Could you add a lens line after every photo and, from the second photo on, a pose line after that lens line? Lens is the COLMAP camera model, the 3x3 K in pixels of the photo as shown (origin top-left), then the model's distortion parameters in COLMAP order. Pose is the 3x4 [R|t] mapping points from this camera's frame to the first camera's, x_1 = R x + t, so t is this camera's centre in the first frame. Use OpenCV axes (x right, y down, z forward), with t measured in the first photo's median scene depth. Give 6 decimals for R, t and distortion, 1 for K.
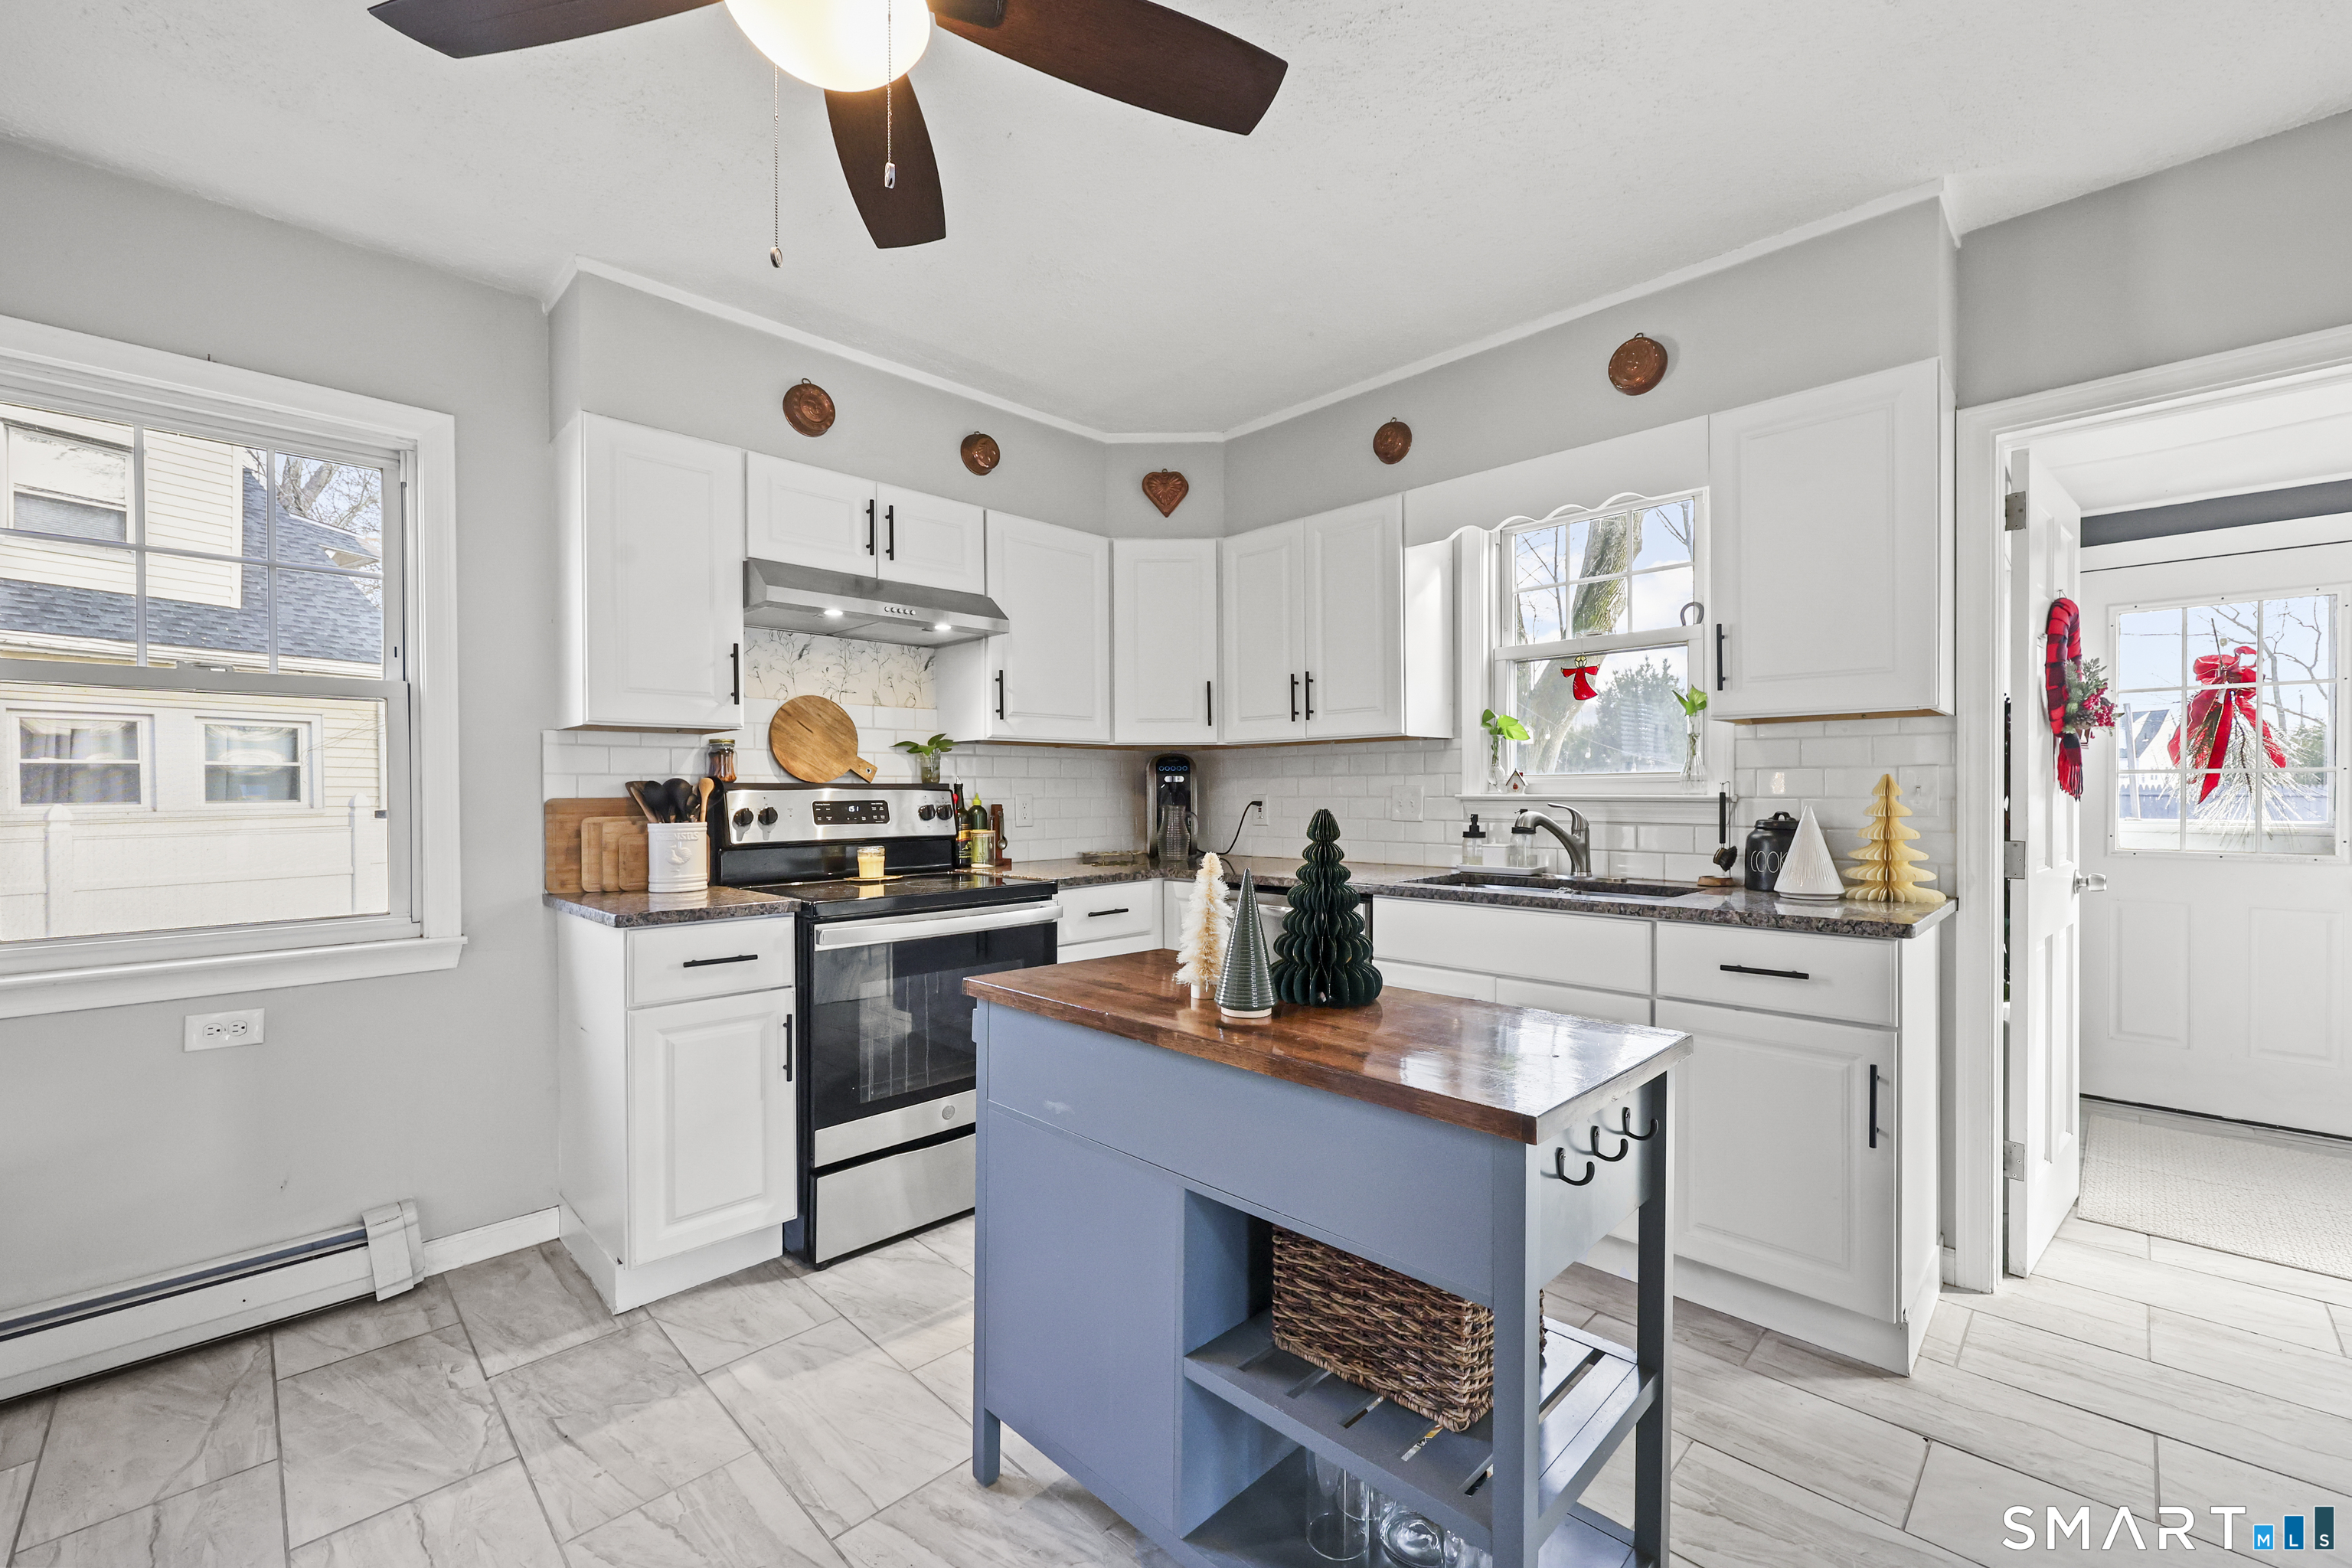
lens RADIAL K [[965.8, 0, 1200.4], [0, 965.8, 795.9], [0, 0, 1]] dist [-0.000698, -0.000058]
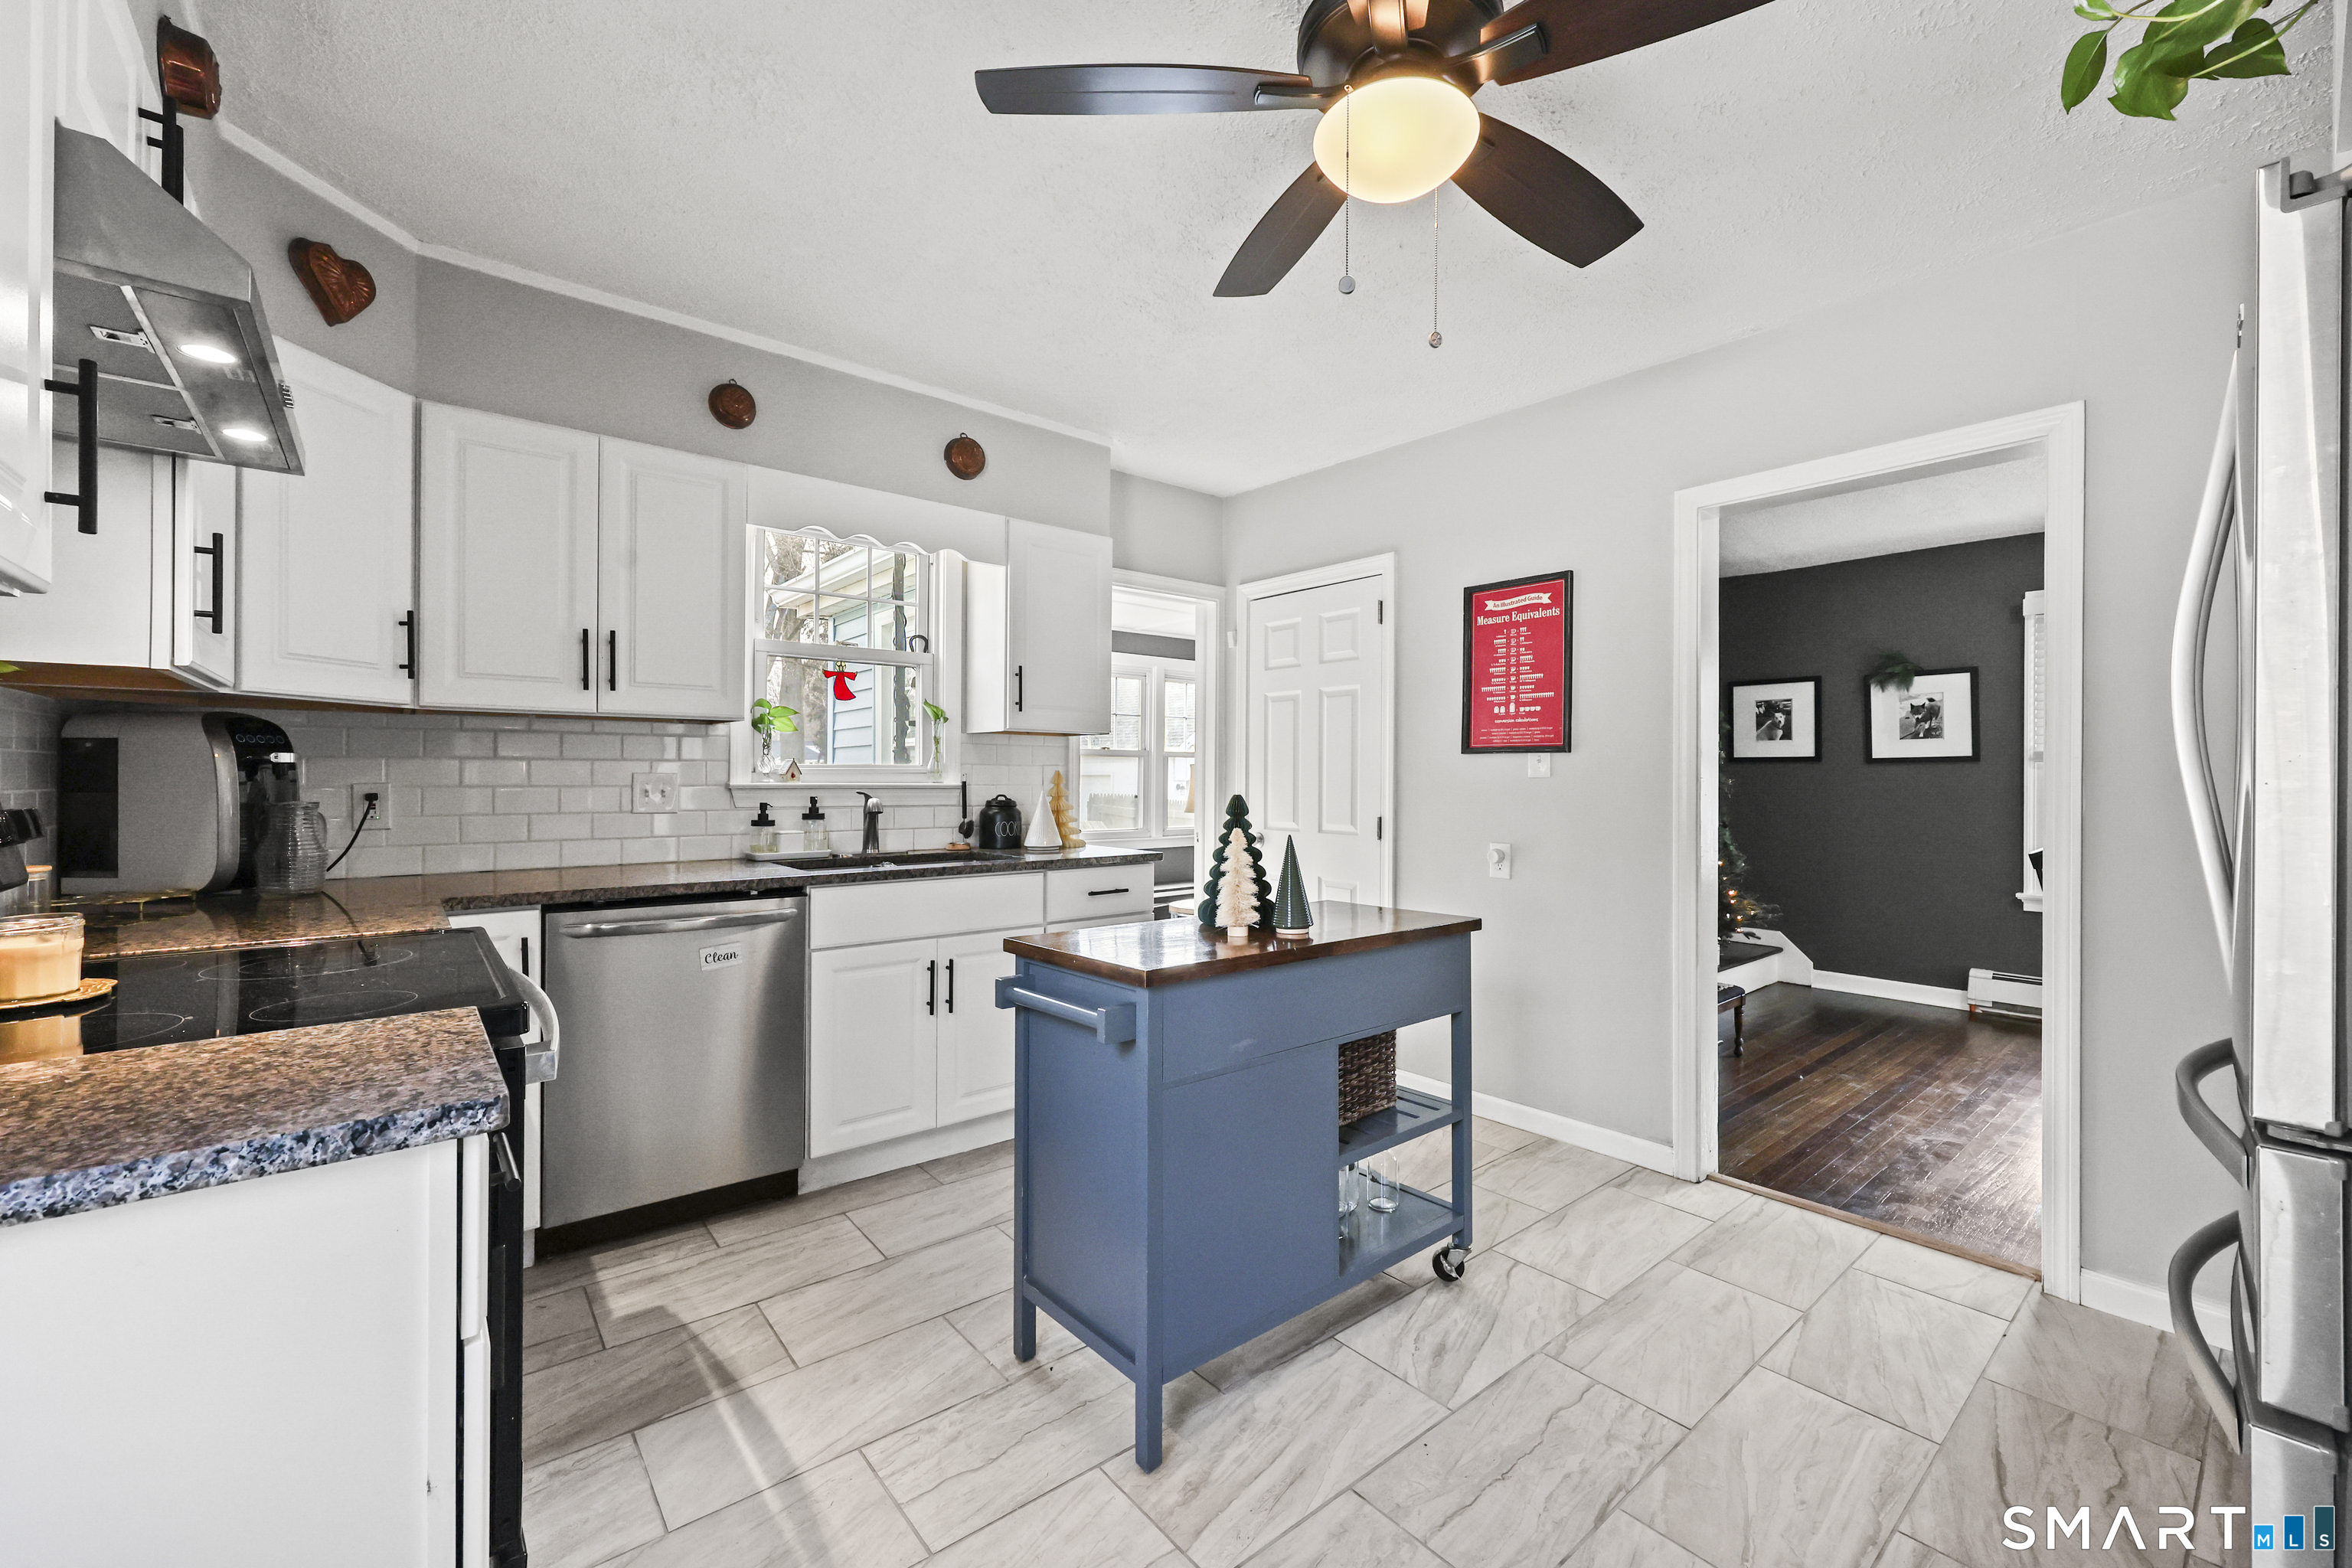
lens RADIAL K [[942.9, 0, 1165.0], [0, 942.9, 787.4], [0, 0, 1]] dist [-0.000086, 0.000176]
pose [[0.119341, -0.005592, 0.992838, -0.669902], [0.001399, 0.999984, 0.005464, -0.001607], [-0.992852, 0.000737, 0.119347, 0.487451]]
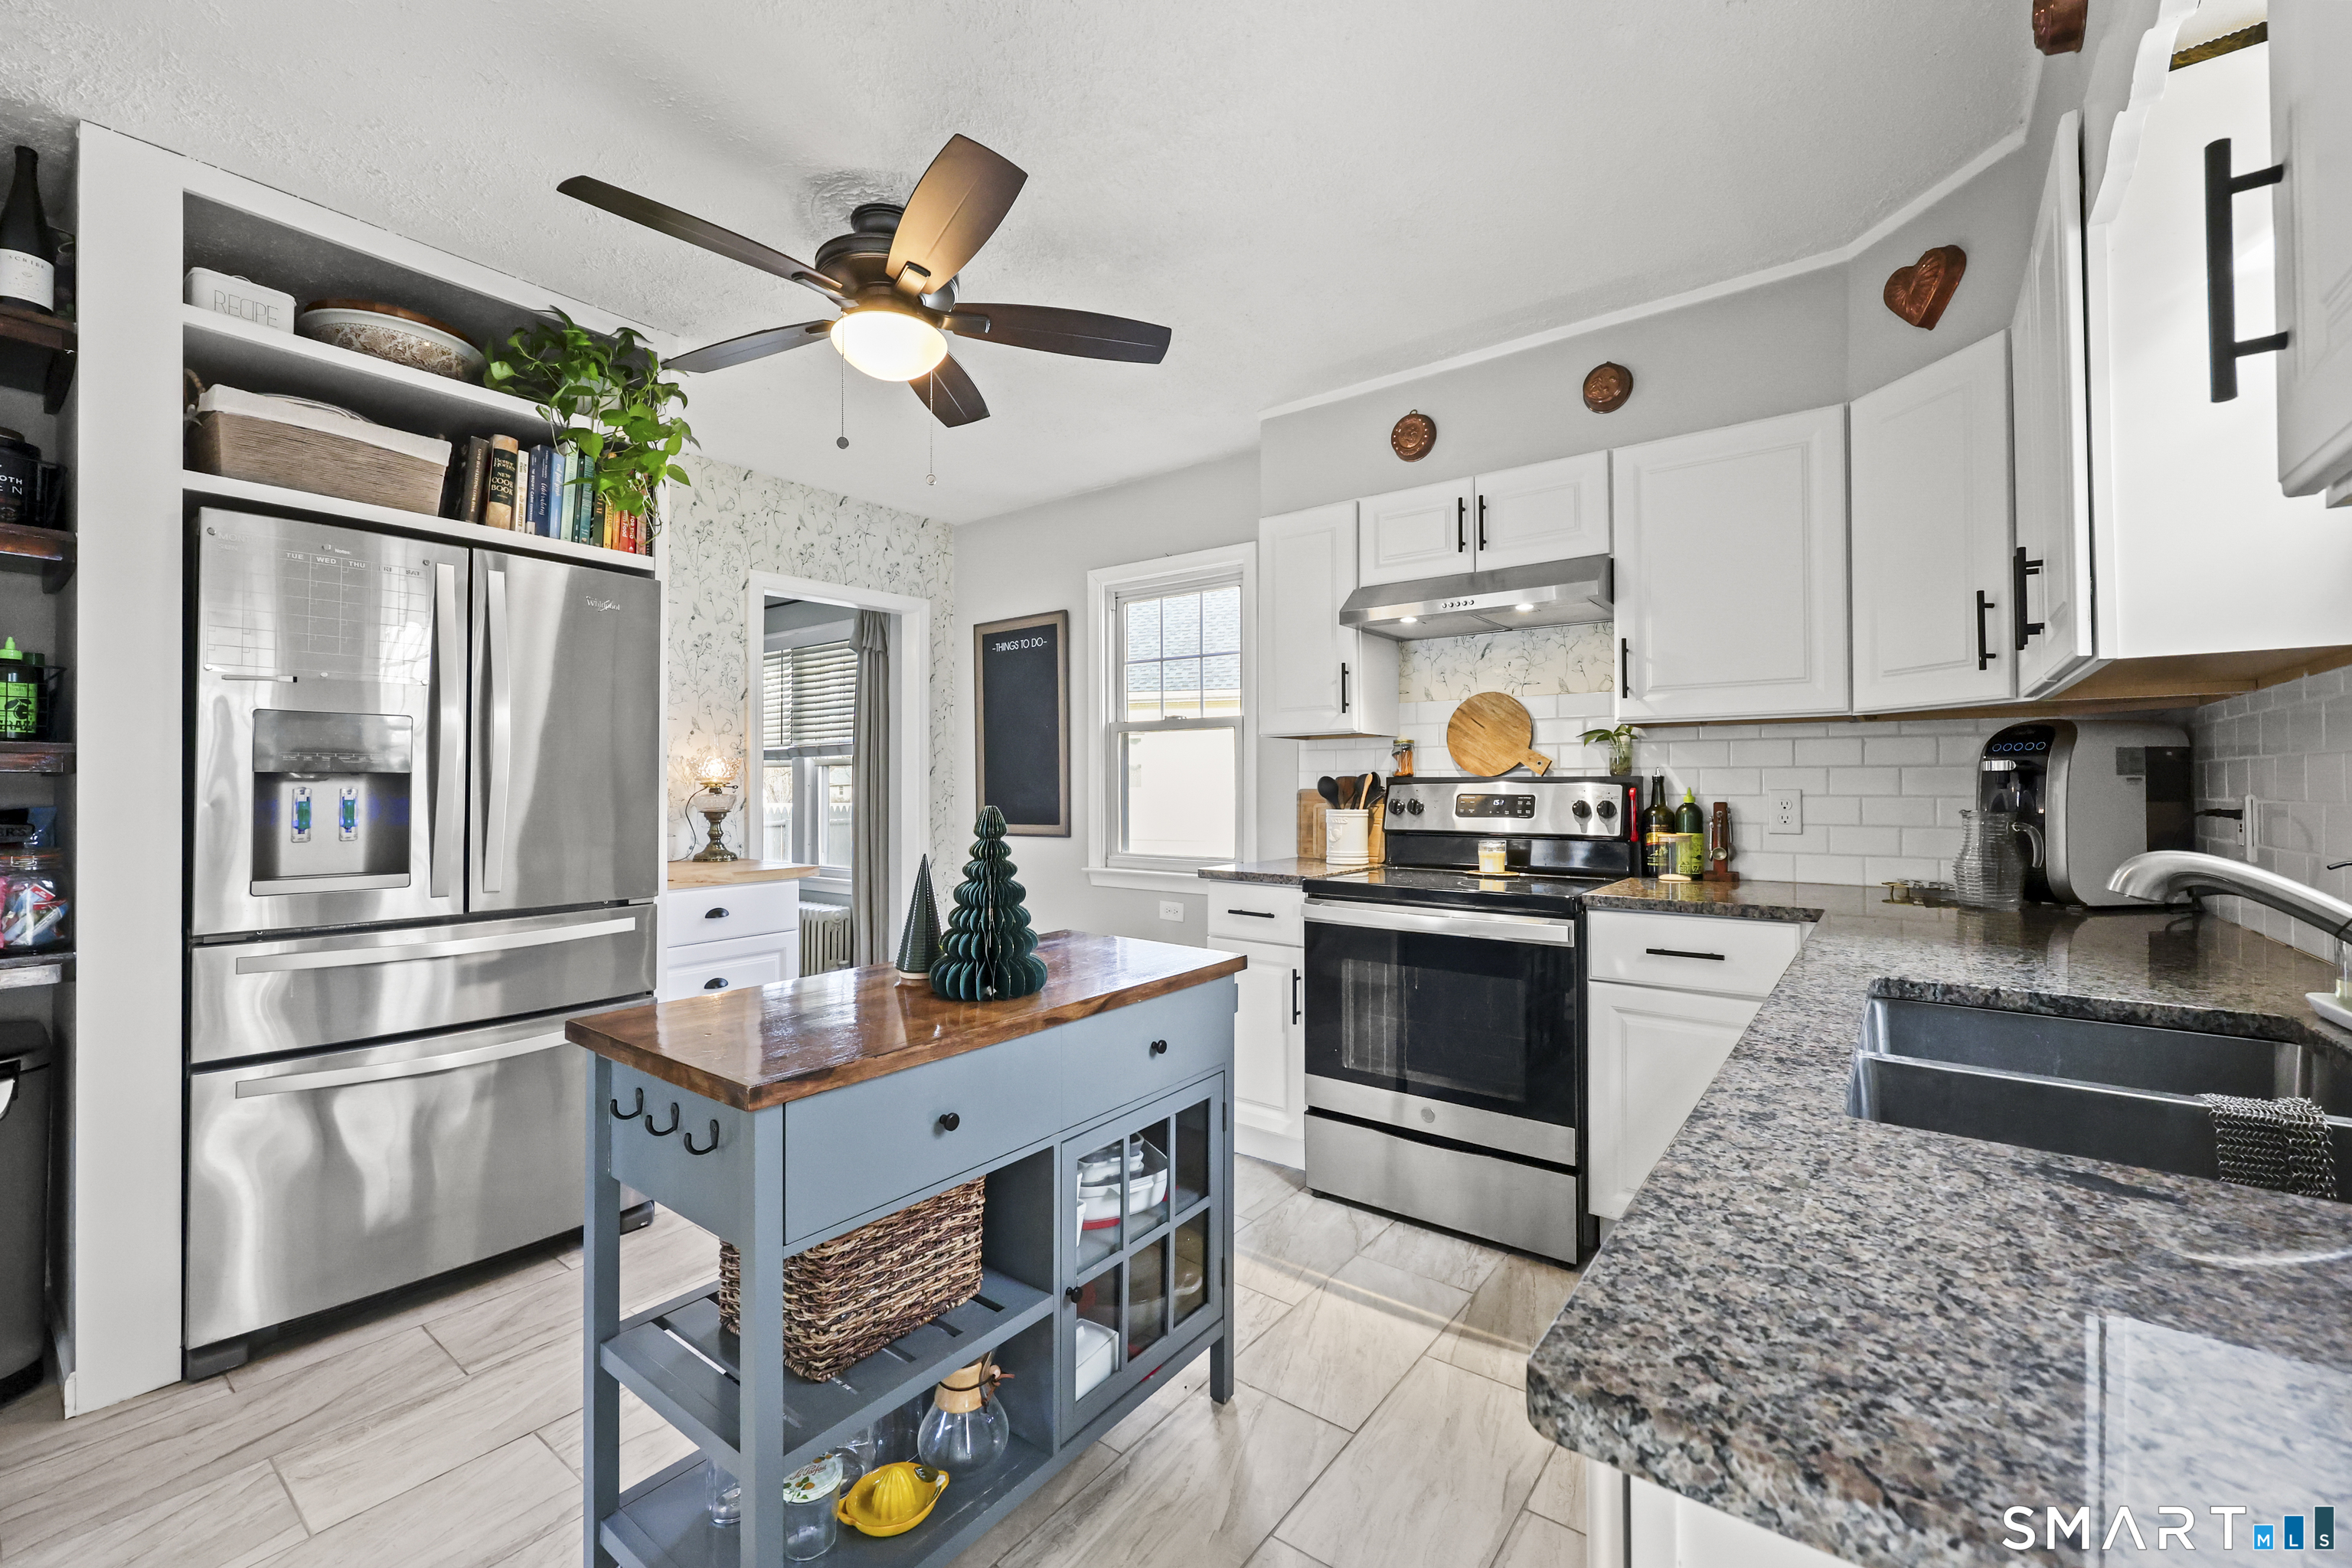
lens RADIAL K [[956.8, 0, 1188.4], [0, 956.8, 771.2], [0, 0, 1]] dist [-0.001163, -0.000167]
pose [[0.122643, -0.008910, -0.992411, 0.587223], [-0.004329, 0.999945, -0.009512, -0.008067], [0.992441, 0.005463, 0.122597, 0.563205]]
